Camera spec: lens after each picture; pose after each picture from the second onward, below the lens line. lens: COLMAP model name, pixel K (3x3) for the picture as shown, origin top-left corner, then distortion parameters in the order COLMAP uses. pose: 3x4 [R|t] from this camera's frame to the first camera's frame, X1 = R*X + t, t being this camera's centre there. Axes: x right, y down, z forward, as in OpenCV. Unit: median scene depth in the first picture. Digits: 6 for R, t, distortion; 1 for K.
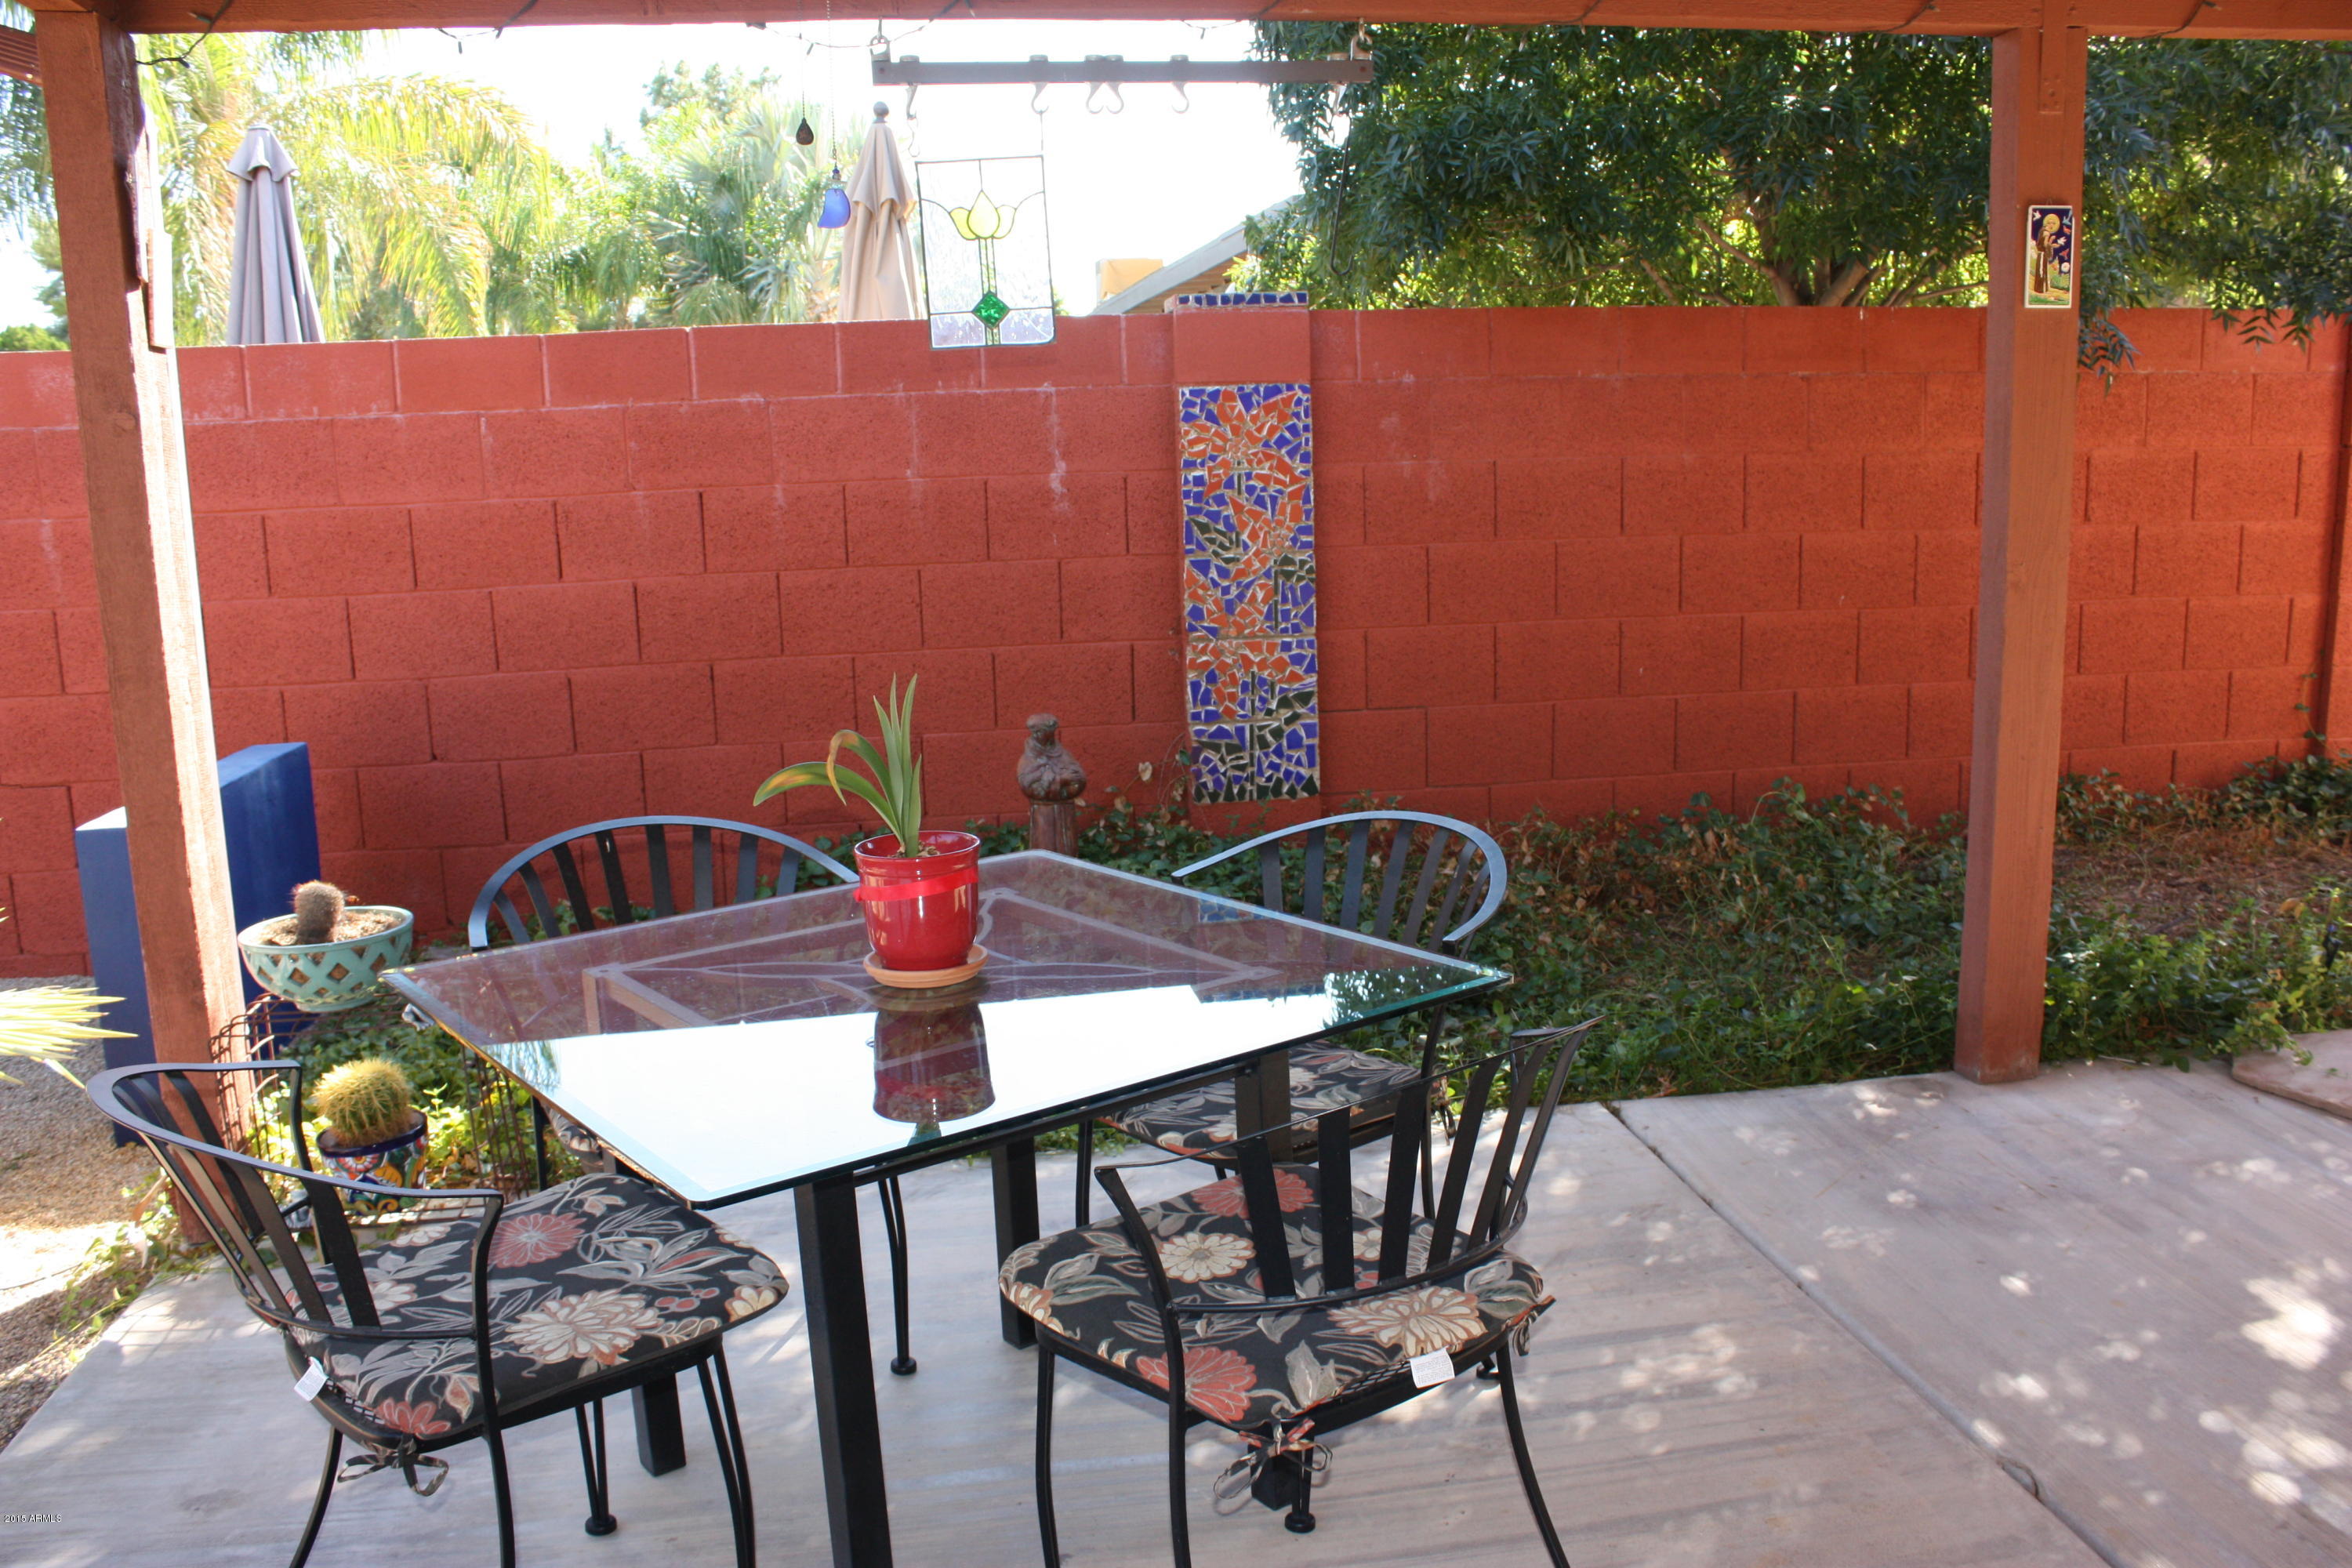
lens RADIAL K [[1947.1, 0, 1187.2], [0, 1947.1, 797.0], [0, 0, 1]] dist [-0.171897, 0.154528]
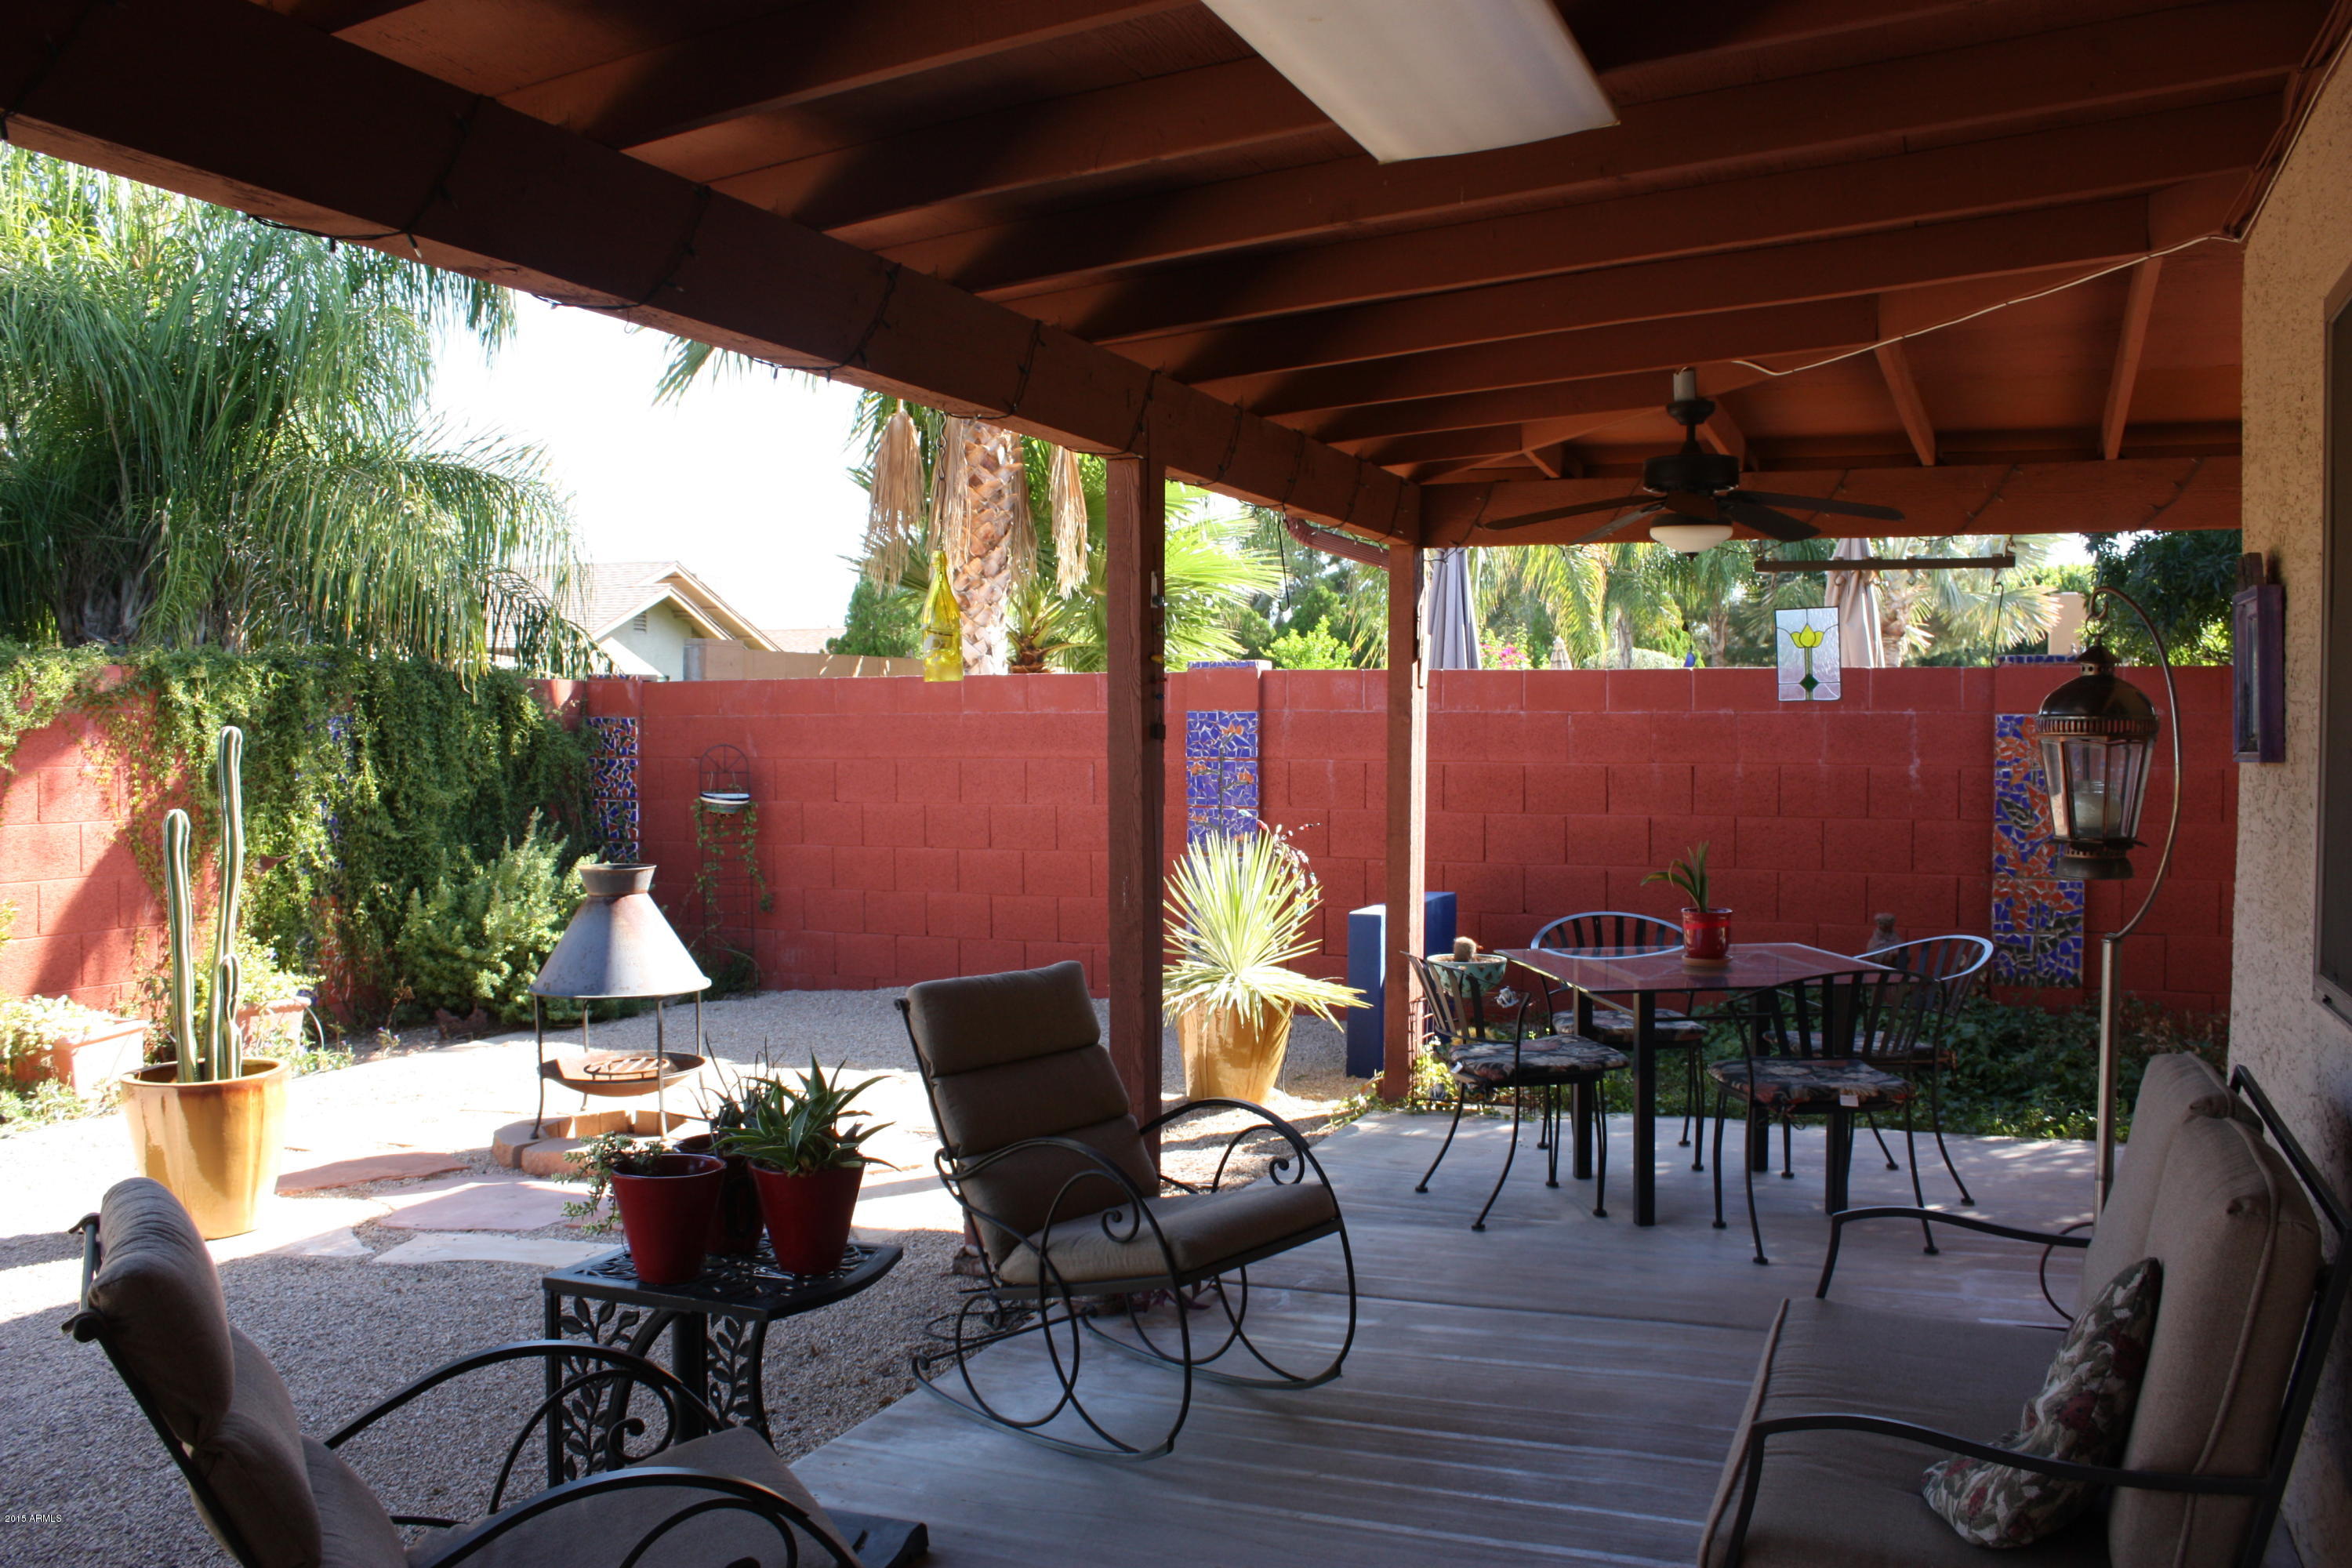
lens RADIAL K [[1947.1, 0, 1187.2], [0, 1947.1, 797.0], [0, 0, 1]] dist [-0.171897, 0.154528]
pose [[0.845578, 0.051830, -0.531329, 0.254812], [-0.125002, 0.986830, -0.102671, 0.091181], [0.519010, 0.153233, 0.840921, -0.606581]]
